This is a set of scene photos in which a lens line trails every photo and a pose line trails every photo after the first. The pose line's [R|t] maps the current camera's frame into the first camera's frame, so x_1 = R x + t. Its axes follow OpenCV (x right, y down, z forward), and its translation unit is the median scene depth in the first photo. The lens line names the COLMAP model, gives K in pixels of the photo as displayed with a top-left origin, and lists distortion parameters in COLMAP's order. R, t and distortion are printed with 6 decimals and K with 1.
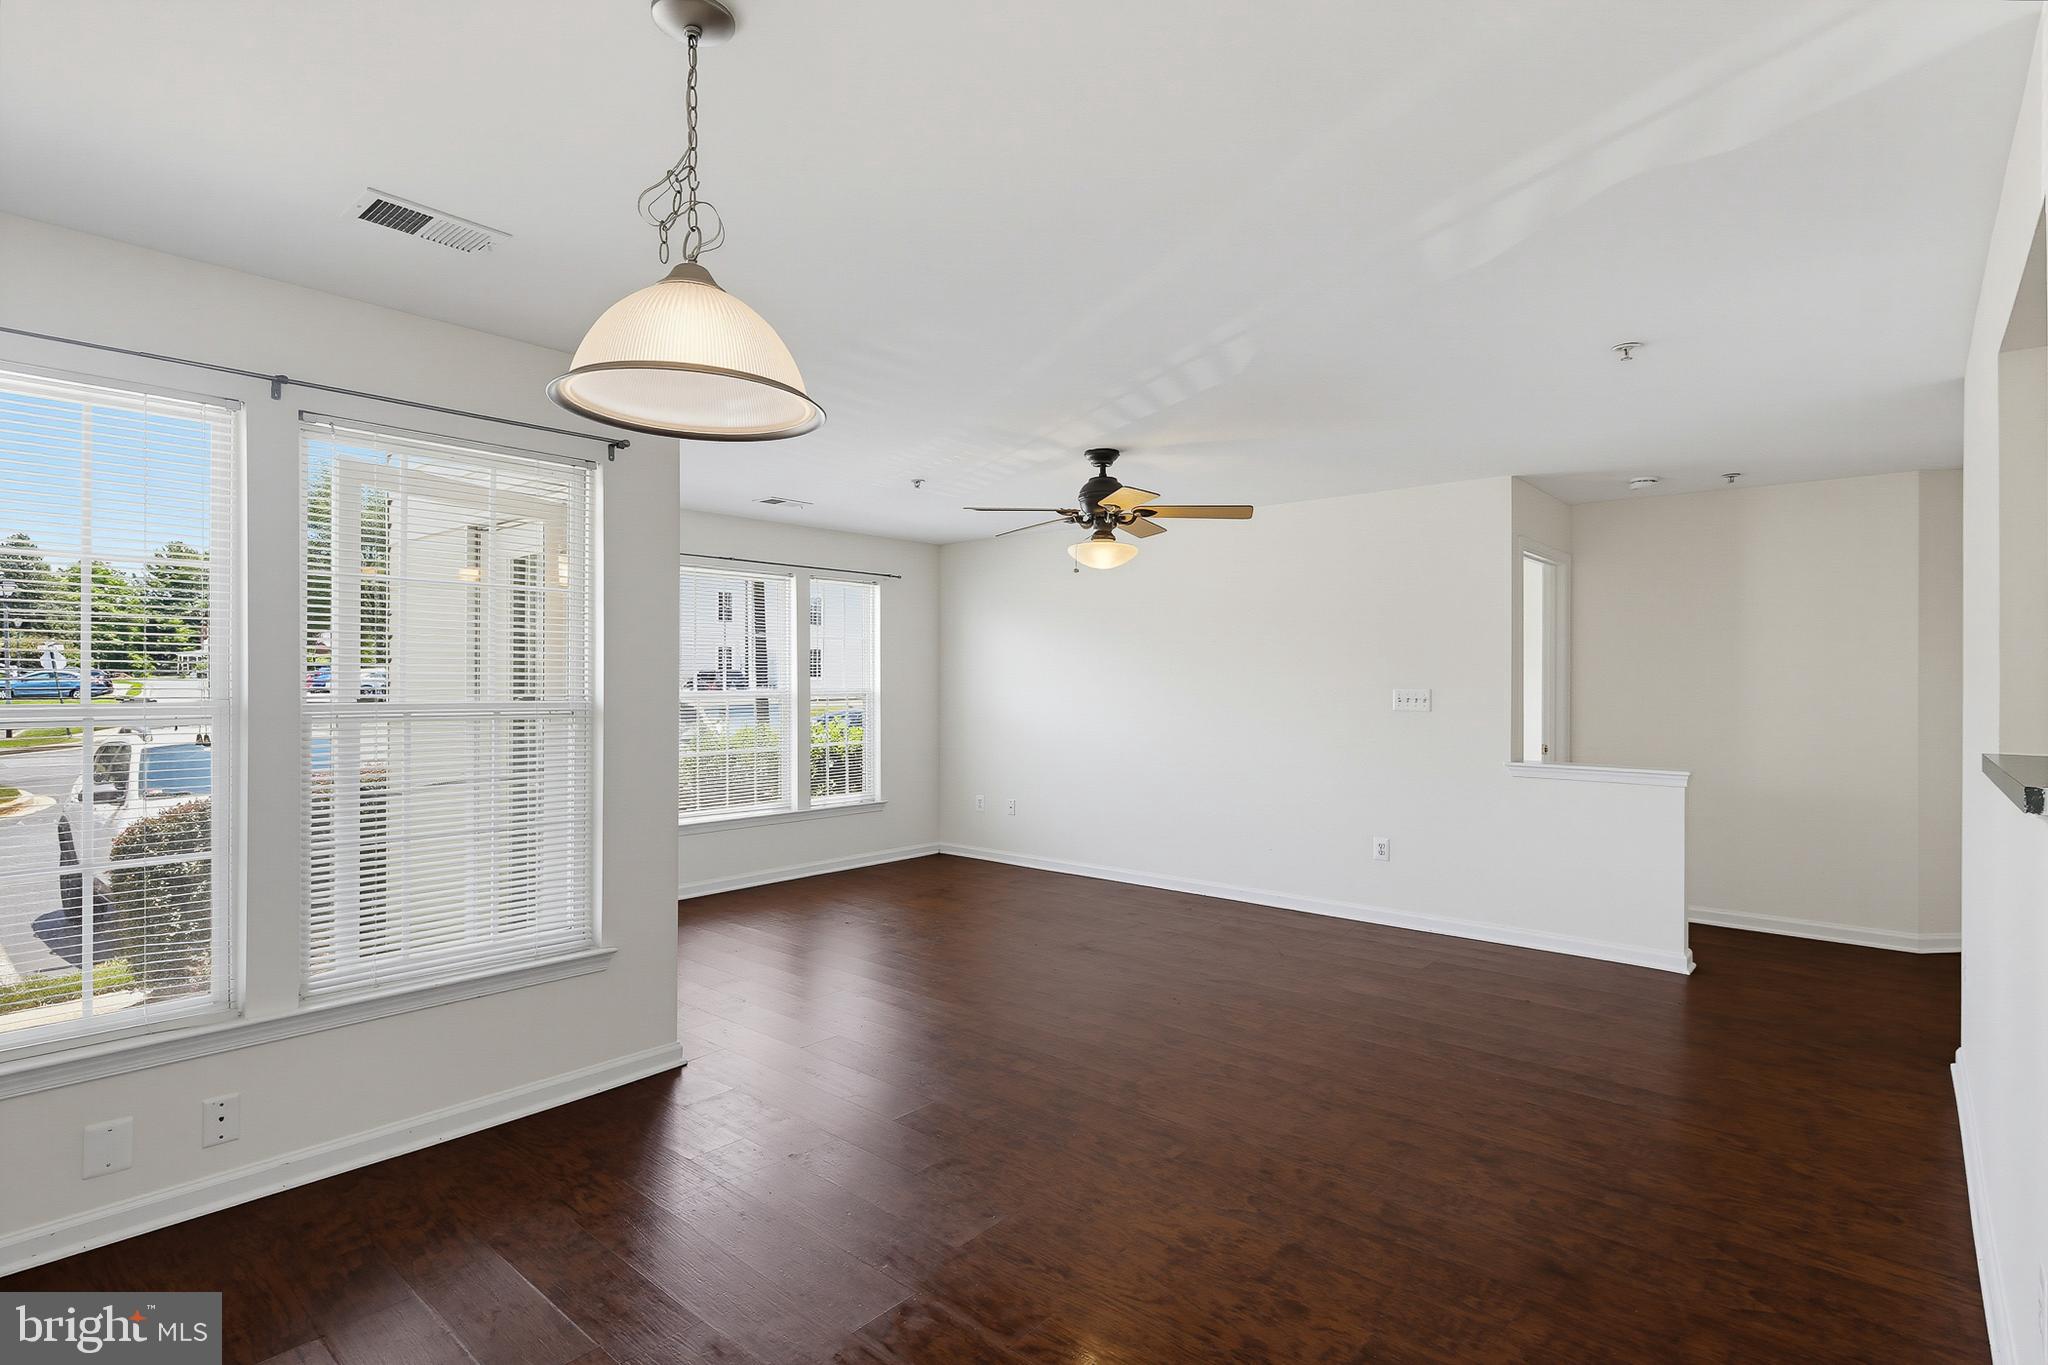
lens RADIAL K [[998.7, 0, 1017.8], [0, 998.7, 694.1], [0, 0, 1]] dist [0.003548, -0.003386]
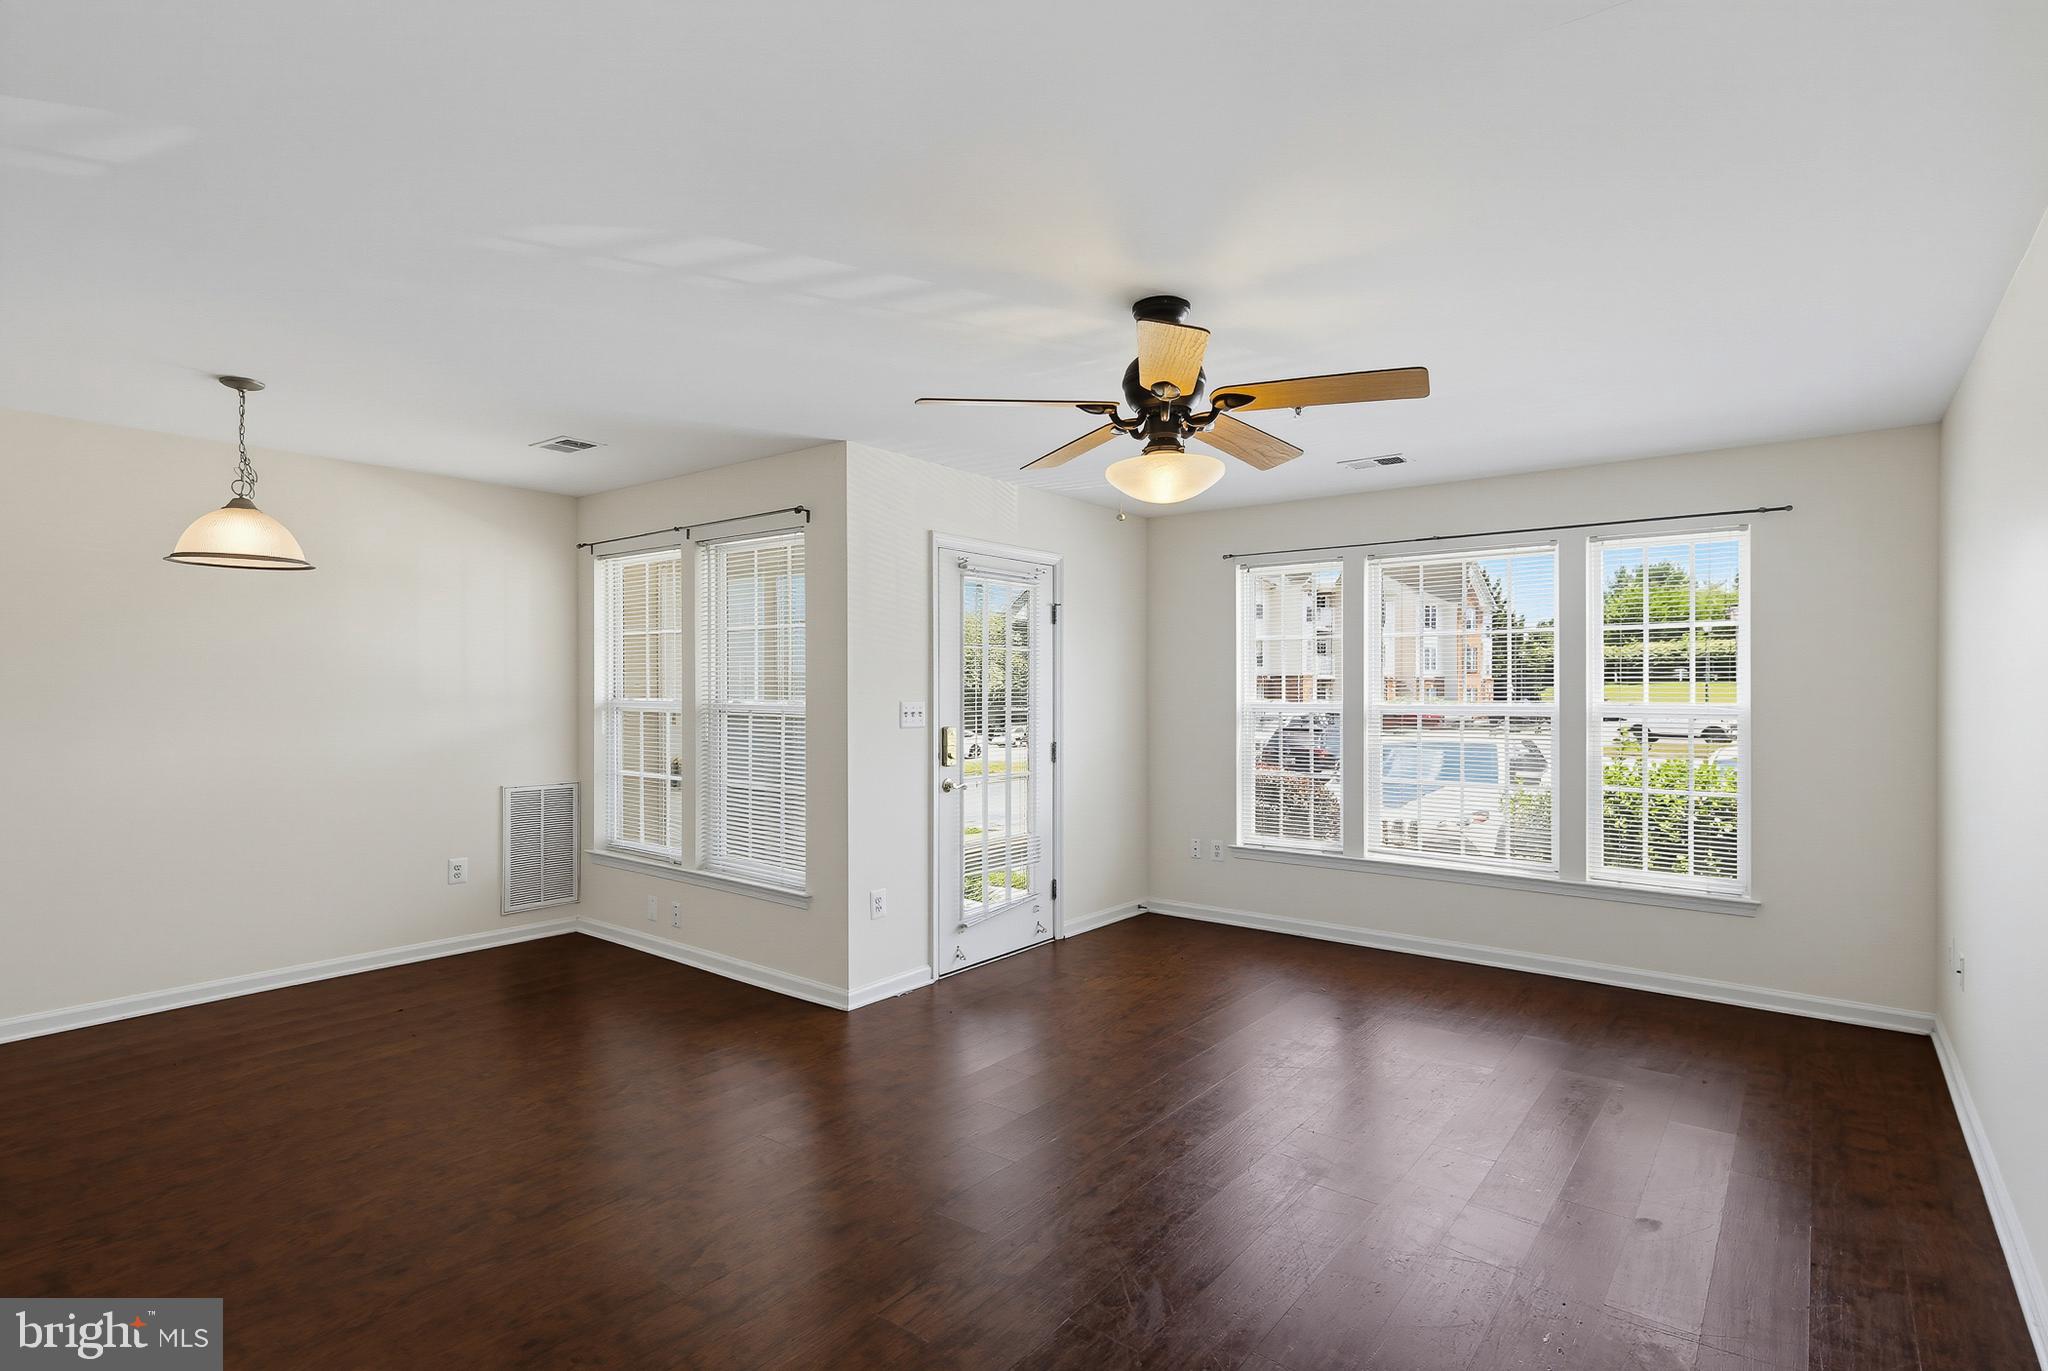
lens RADIAL K [[998.7, 0, 1031.7], [0, 998.7, 700.4], [0, 0, 1]] dist [0.003548, -0.003386]
pose [[0.059332, 0.001897, -0.998236, 0.791554], [-0.016584, 0.999862, 0.000915, -0.004757], [0.998101, 0.016501, 0.059356, 1.044914]]
